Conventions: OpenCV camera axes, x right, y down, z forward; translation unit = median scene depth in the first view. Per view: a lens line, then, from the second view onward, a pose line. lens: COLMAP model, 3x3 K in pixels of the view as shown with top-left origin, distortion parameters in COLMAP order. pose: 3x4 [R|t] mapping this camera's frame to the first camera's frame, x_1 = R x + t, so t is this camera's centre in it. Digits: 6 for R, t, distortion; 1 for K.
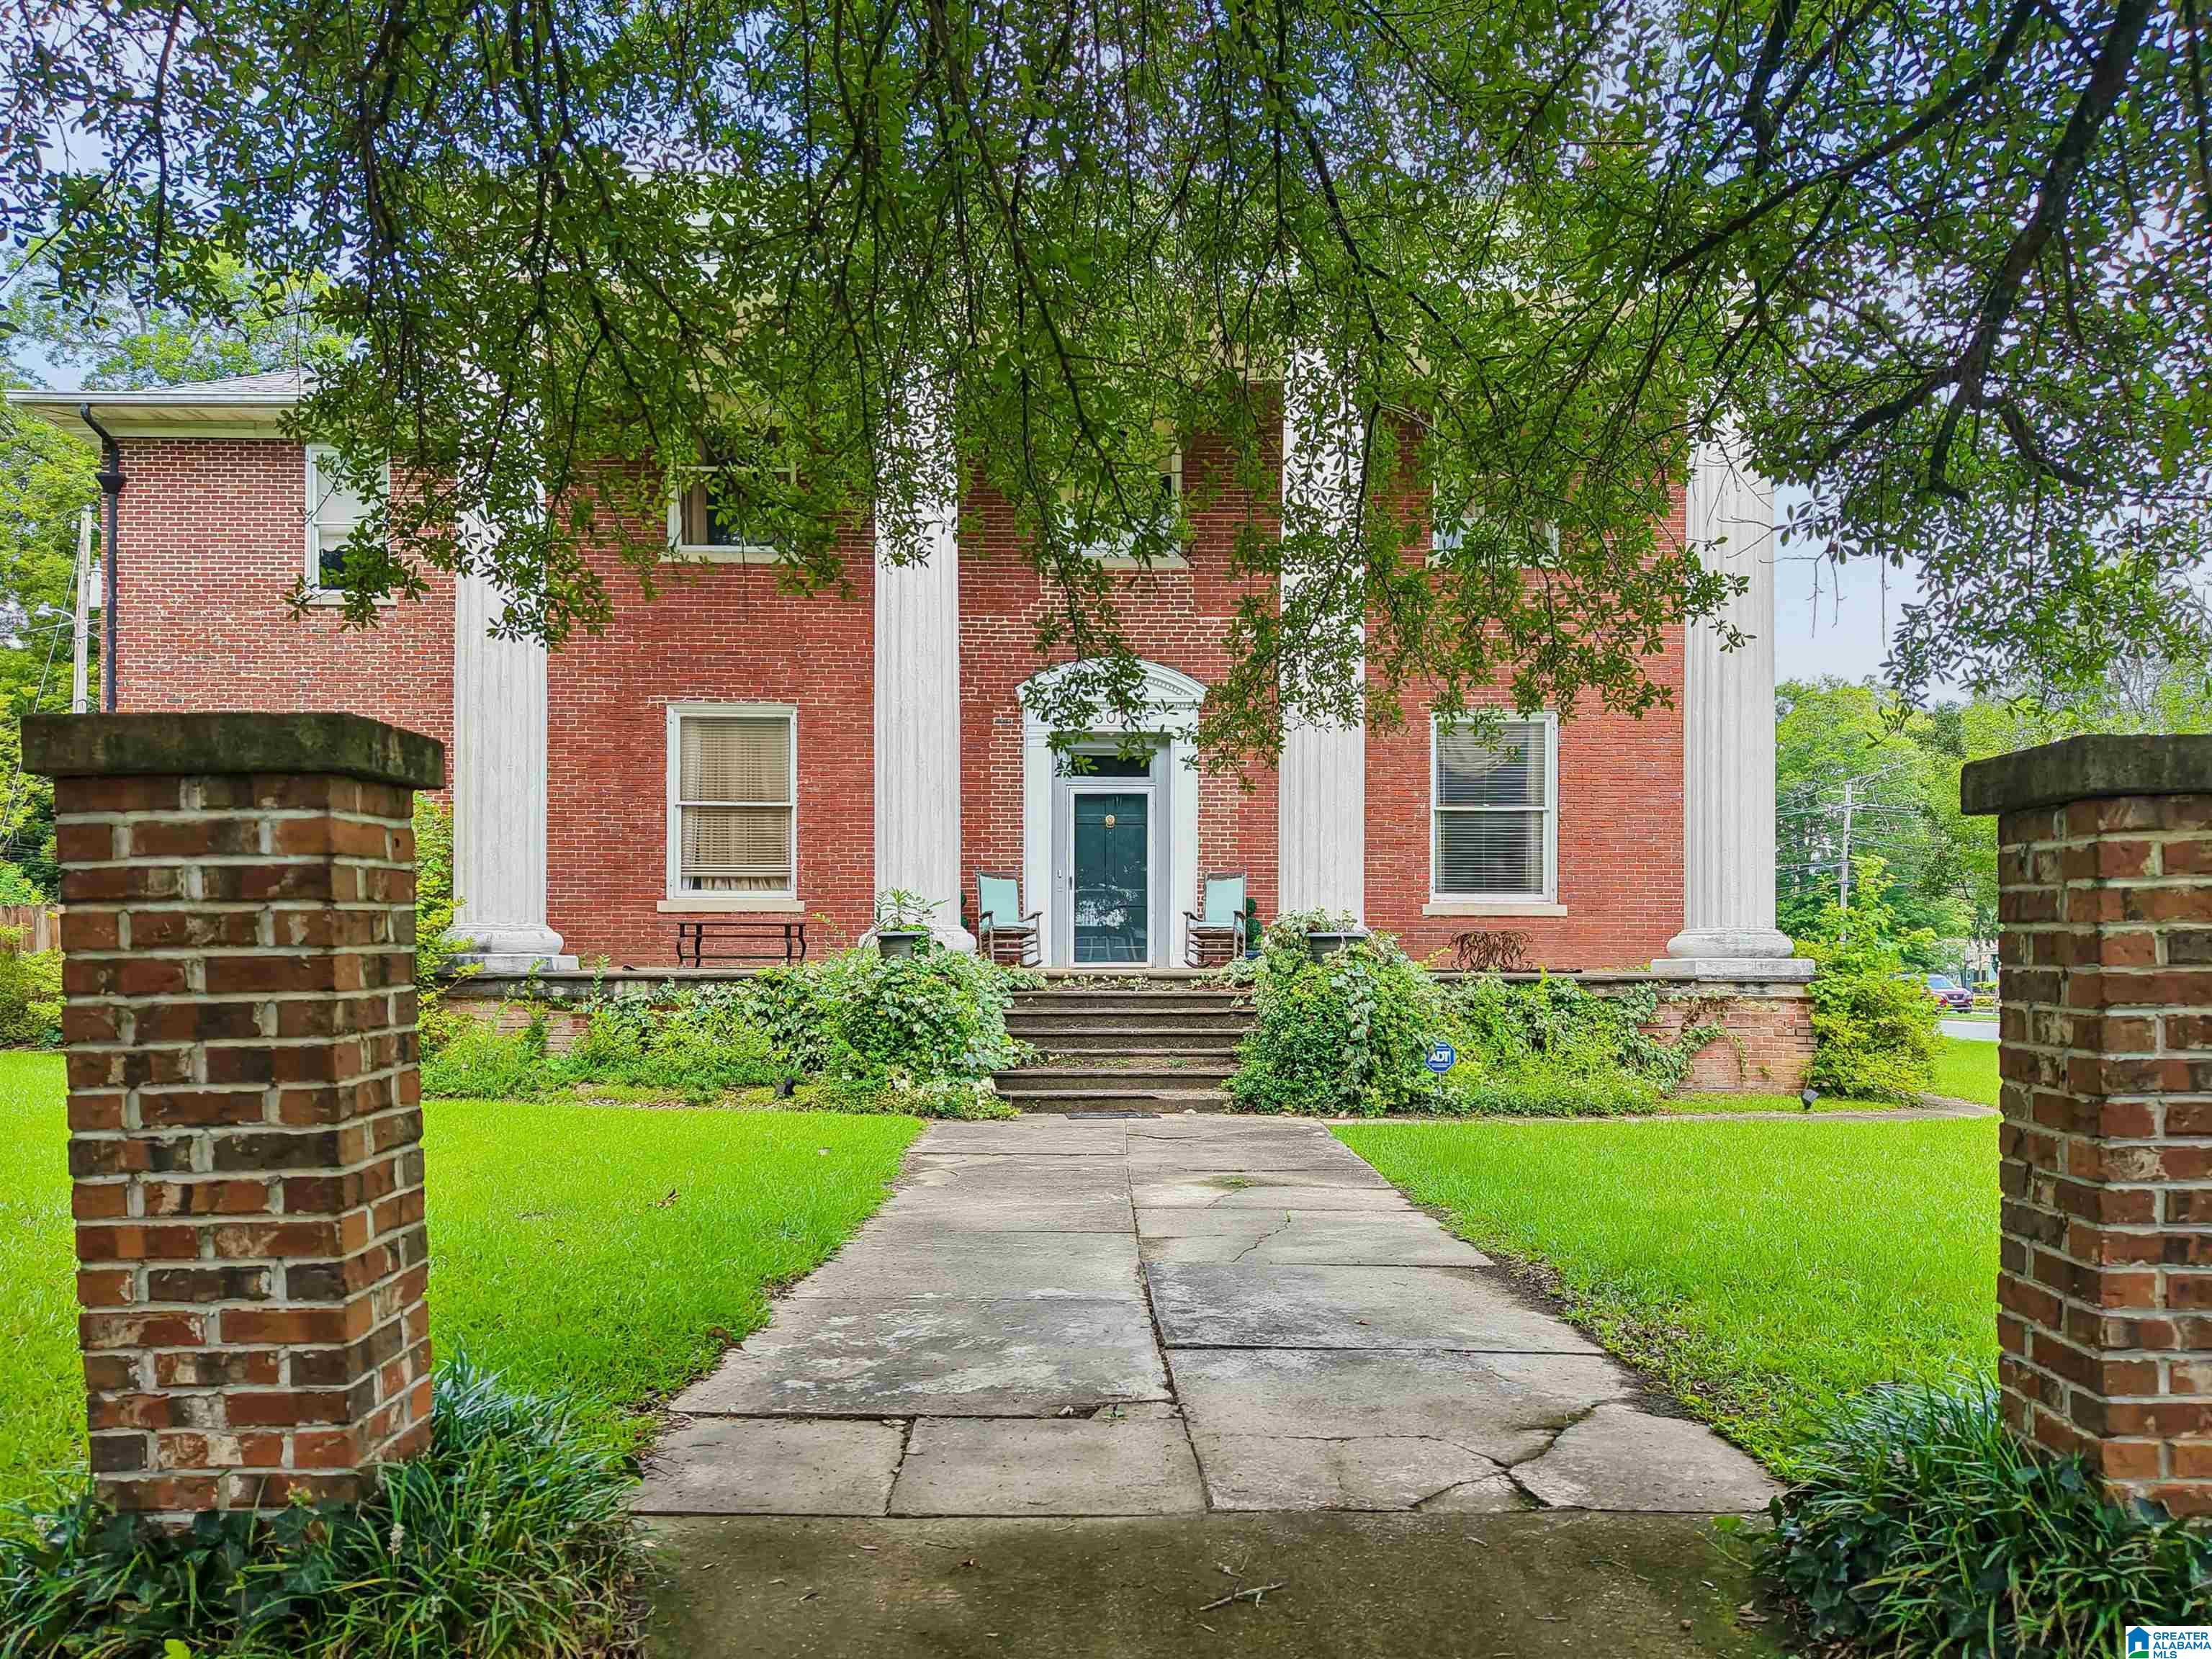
lens RADIAL K [[1651.6, 0, 1107.2], [0, 1651.6, 963.7], [0, 0, 1]] dist [0.068335, -0.114571]
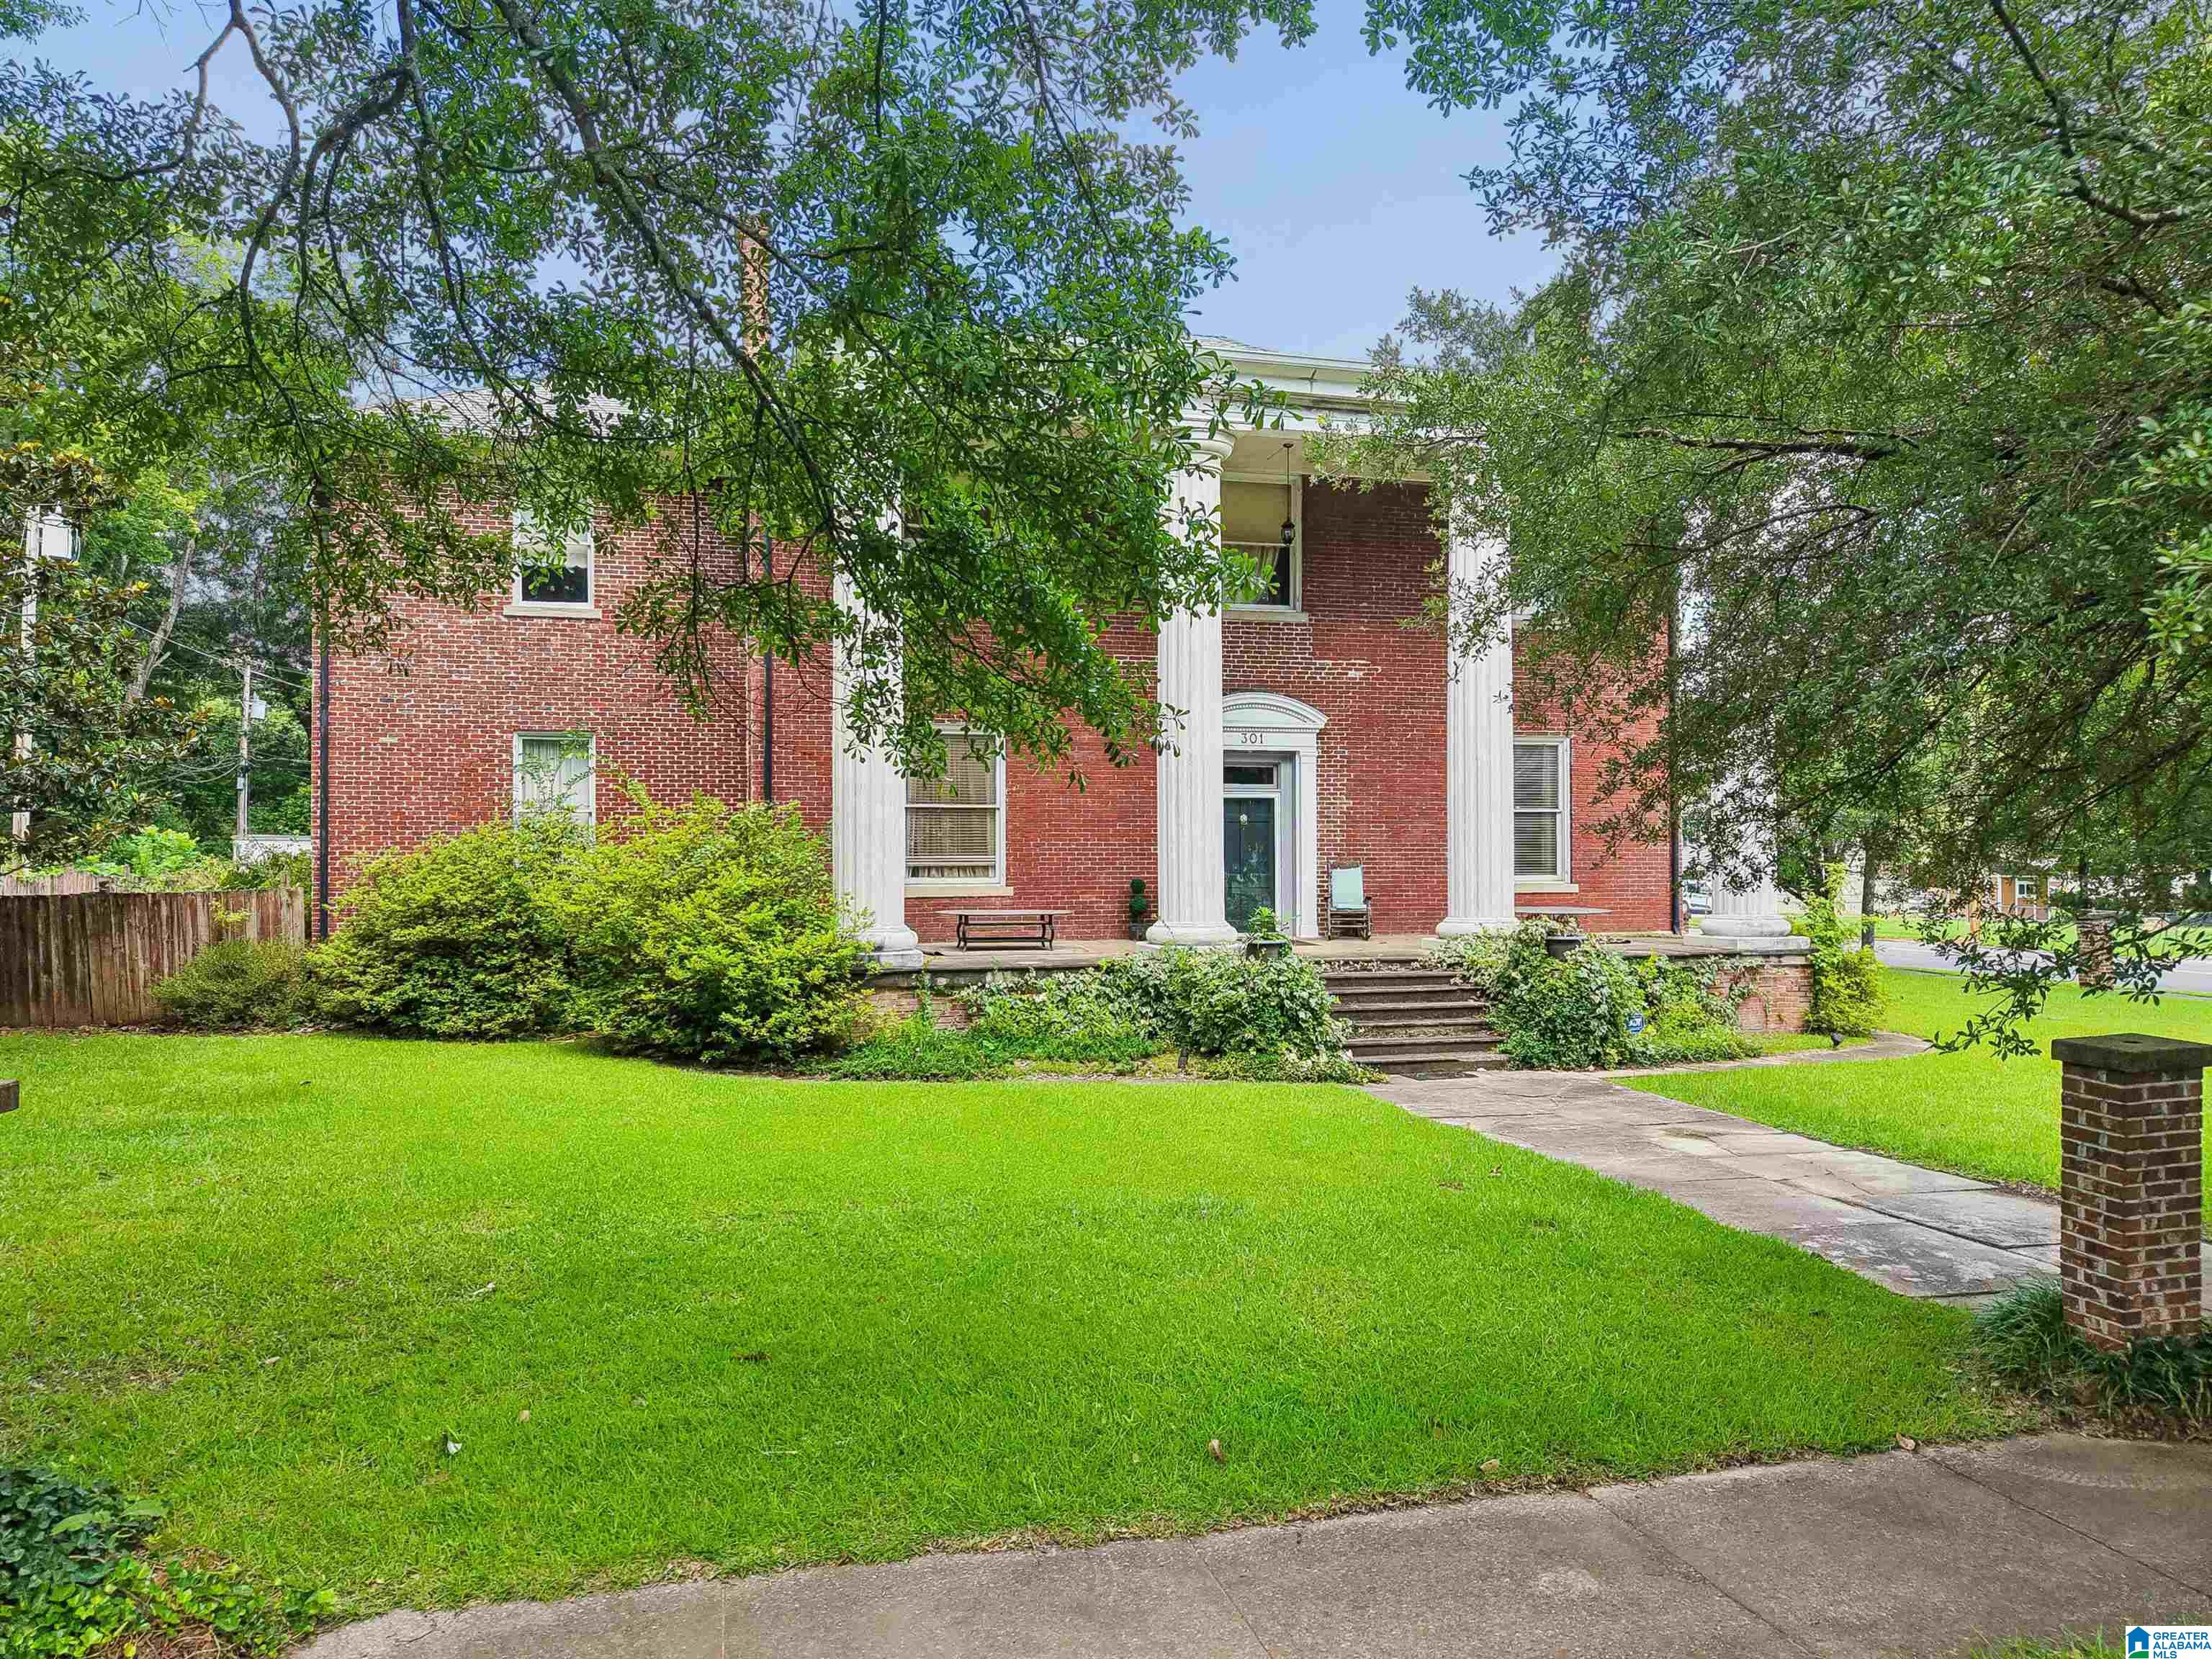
lens RADIAL K [[1582.4, 0, 1106.0], [0, 1582.4, 829.5], [0, 0, 1]] dist [-0.003890, -0.001917]
pose [[0.978095, -0.001166, 0.208156, -0.511722], [0.004795, 0.999845, -0.016933, -0.086373], [-0.208104, 0.017560, 0.977949, -0.218705]]
